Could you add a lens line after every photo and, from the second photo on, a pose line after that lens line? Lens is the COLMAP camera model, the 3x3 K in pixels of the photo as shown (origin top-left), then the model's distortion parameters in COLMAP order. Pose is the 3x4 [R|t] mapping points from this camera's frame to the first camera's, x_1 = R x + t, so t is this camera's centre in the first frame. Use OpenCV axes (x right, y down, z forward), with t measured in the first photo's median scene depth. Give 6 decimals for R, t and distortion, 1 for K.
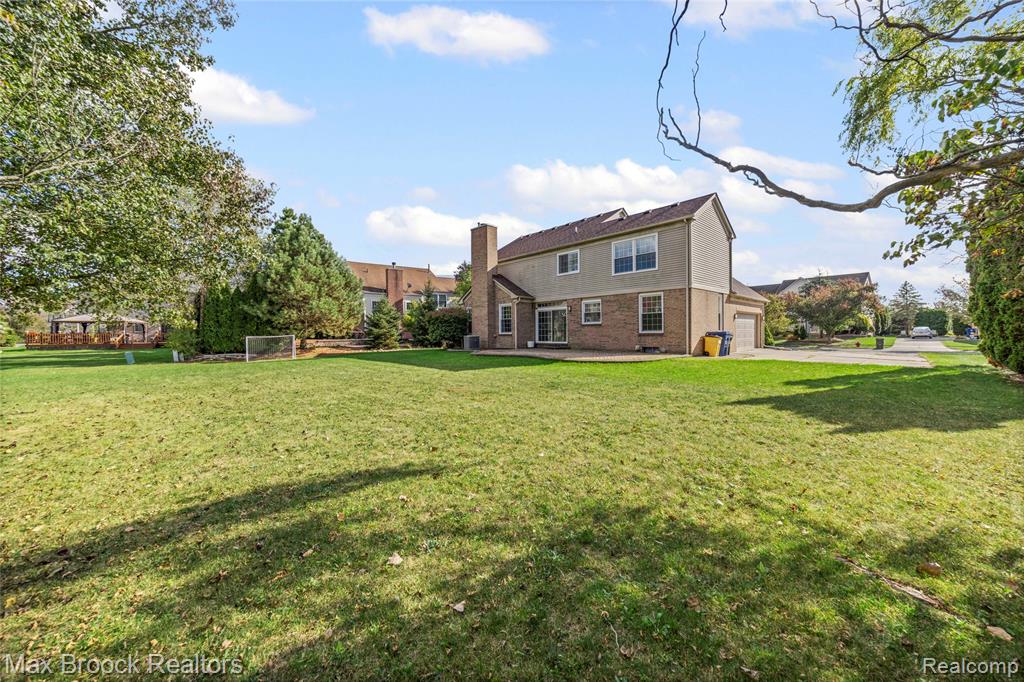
lens RADIAL K [[387.7, 0, 514.6], [0, 387.7, 329.5], [0, 0, 1]] dist [-0.003976, -0.000283]
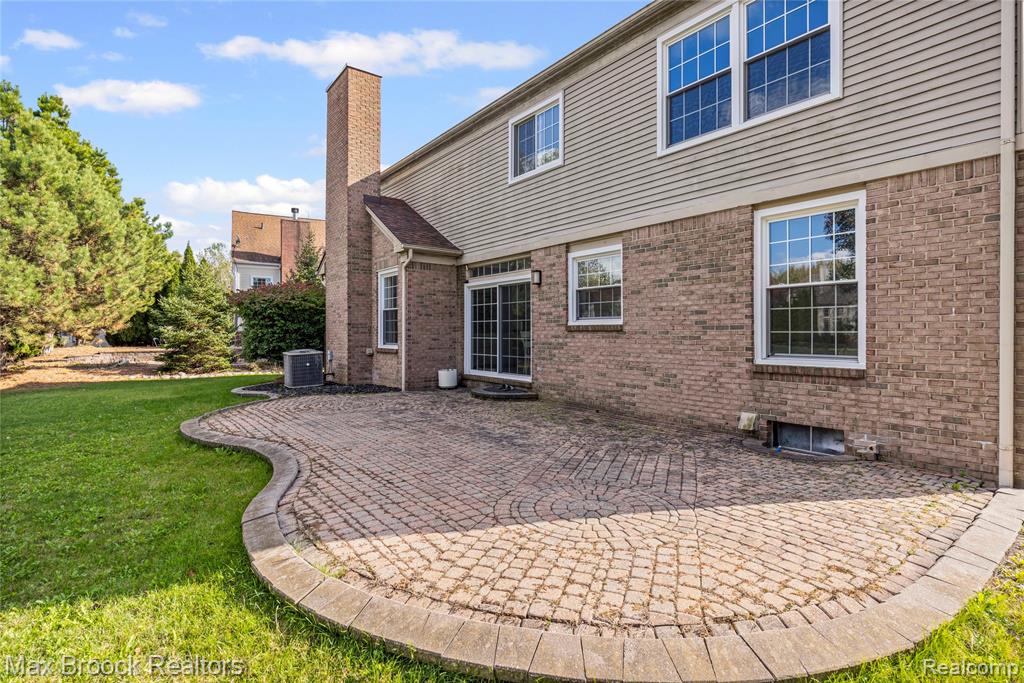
lens RADIAL K [[515.0, 0, 518.9], [0, 515.0, 327.9], [0, 0, 1]] dist [-0.003284, 0.000551]
pose [[0.991867, 0.007939, -0.127035, 0.180898], [-0.007502, 0.999964, 0.003911, -0.012610], [0.127061, -0.002926, 0.991891, 0.554891]]
